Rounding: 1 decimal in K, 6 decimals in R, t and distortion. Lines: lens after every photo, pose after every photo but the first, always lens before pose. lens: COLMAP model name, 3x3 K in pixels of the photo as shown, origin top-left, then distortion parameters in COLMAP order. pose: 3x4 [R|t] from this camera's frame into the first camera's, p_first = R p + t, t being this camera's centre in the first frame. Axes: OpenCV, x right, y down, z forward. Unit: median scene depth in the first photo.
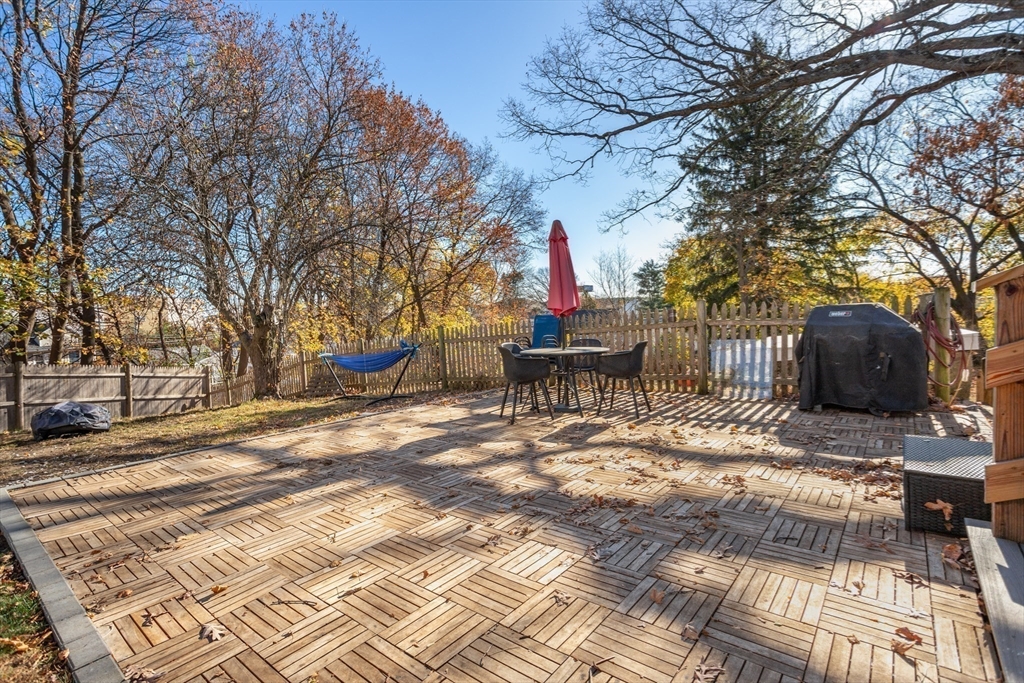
lens RADIAL K [[496.4, 0, 512.0], [0, 496.4, 341.5], [0, 0, 1]] dist [-0.049974, 0.031556]
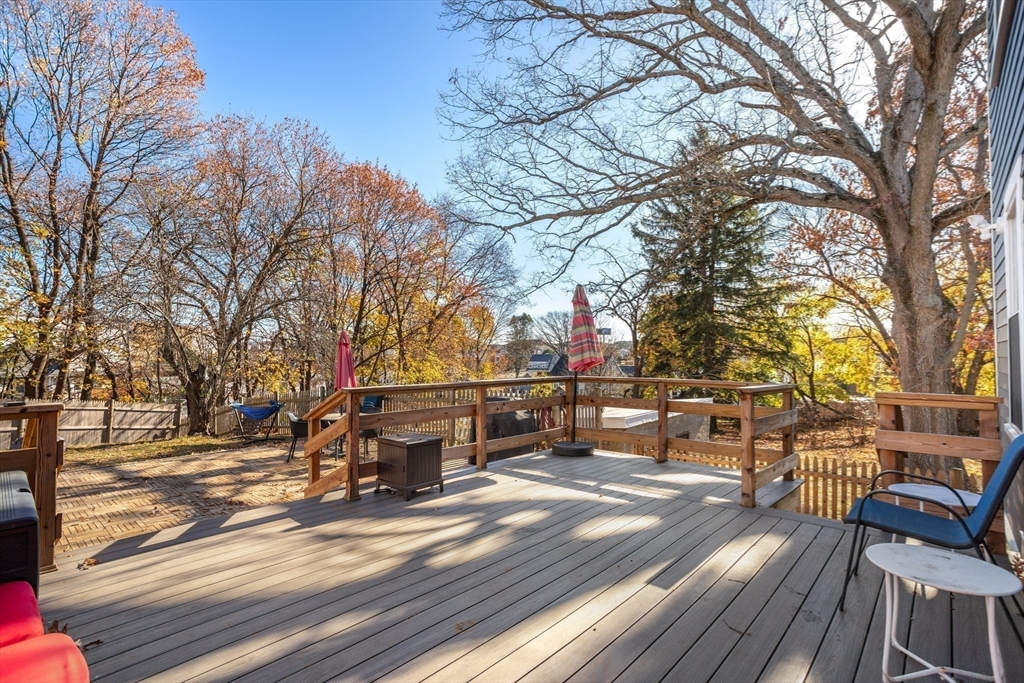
lens RADIAL K [[496.4, 0, 512.0], [0, 496.4, 341.5], [0, 0, 1]] dist [-0.049974, 0.031556]
pose [[0.998193, 0.036940, -0.047403, 0.272743], [-0.040482, 0.996280, -0.076075, -0.045879], [0.044416, 0.077857, 0.995975, -0.199689]]
